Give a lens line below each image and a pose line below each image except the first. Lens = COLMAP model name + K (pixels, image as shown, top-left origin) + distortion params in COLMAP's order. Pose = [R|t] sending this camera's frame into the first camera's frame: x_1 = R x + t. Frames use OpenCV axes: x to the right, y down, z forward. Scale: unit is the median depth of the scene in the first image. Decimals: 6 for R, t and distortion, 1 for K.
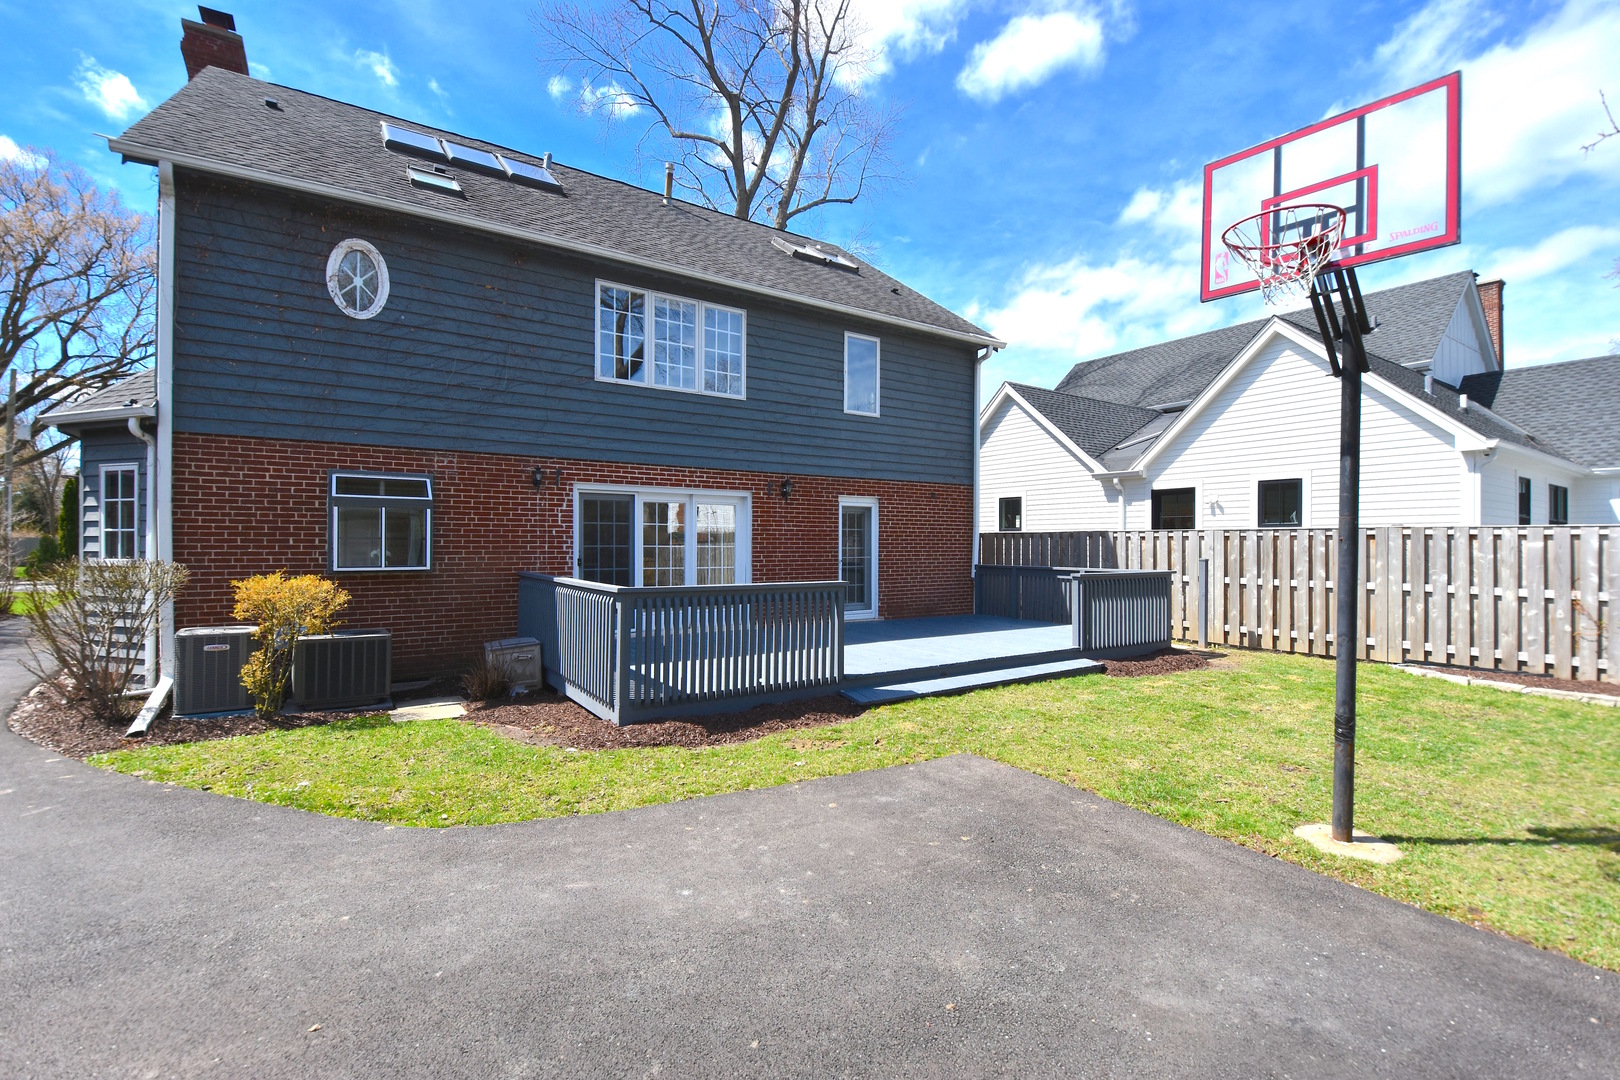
lens RADIAL K [[709.3, 0, 810.0], [0, 709.3, 540.0], [0, 0, 1]] dist [0.020117, -0.024760]
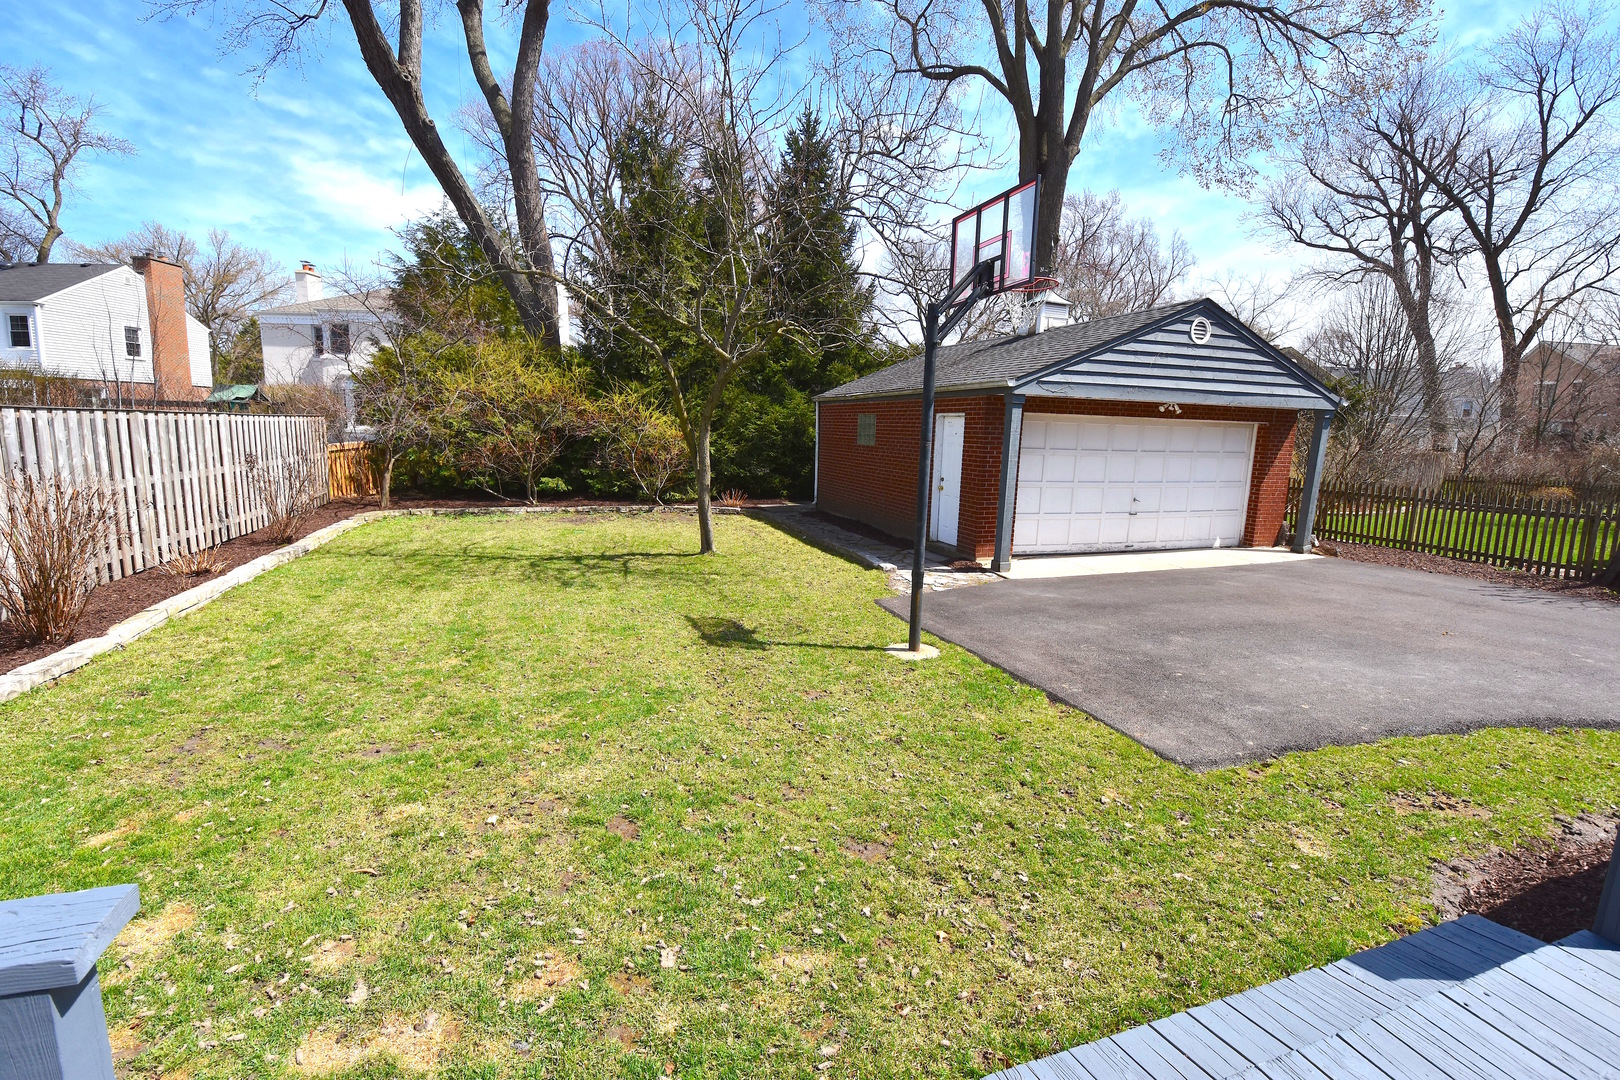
lens RADIAL K [[697.5, 0, 810.0], [0, 697.5, 540.0], [0, 0, 1]] dist [0.016867, -0.018831]
pose [[-0.969170, -0.069555, 0.236370, 0.620988], [-0.033012, 0.987335, 0.155179, -0.051431], [-0.244170, 0.142592, -0.959192, 2.479637]]
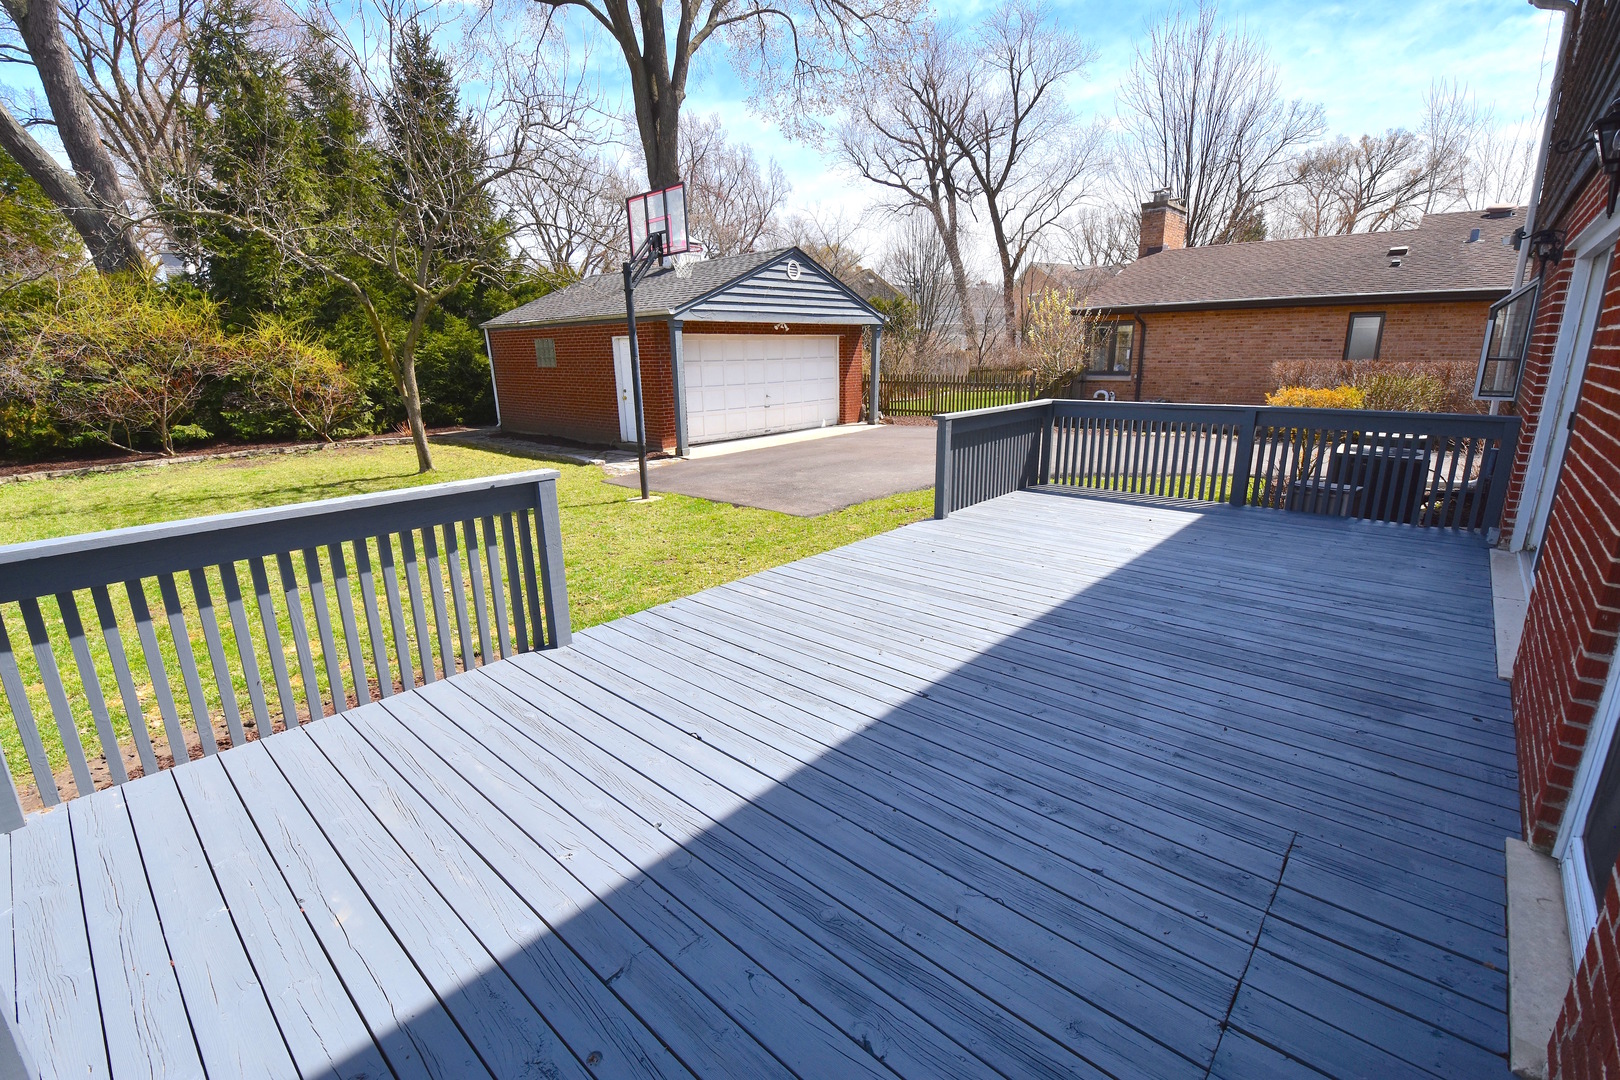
lens RADIAL K [[709.3, 0, 810.0], [0, 709.3, 540.0], [0, 0, 1]] dist [0.020117, -0.024760]
pose [[-0.969218, 0.077036, -0.233841, 0.778267], [0.015921, 0.967410, 0.252713, -0.035298], [0.245688, 0.241211, -0.938858, 3.365190]]
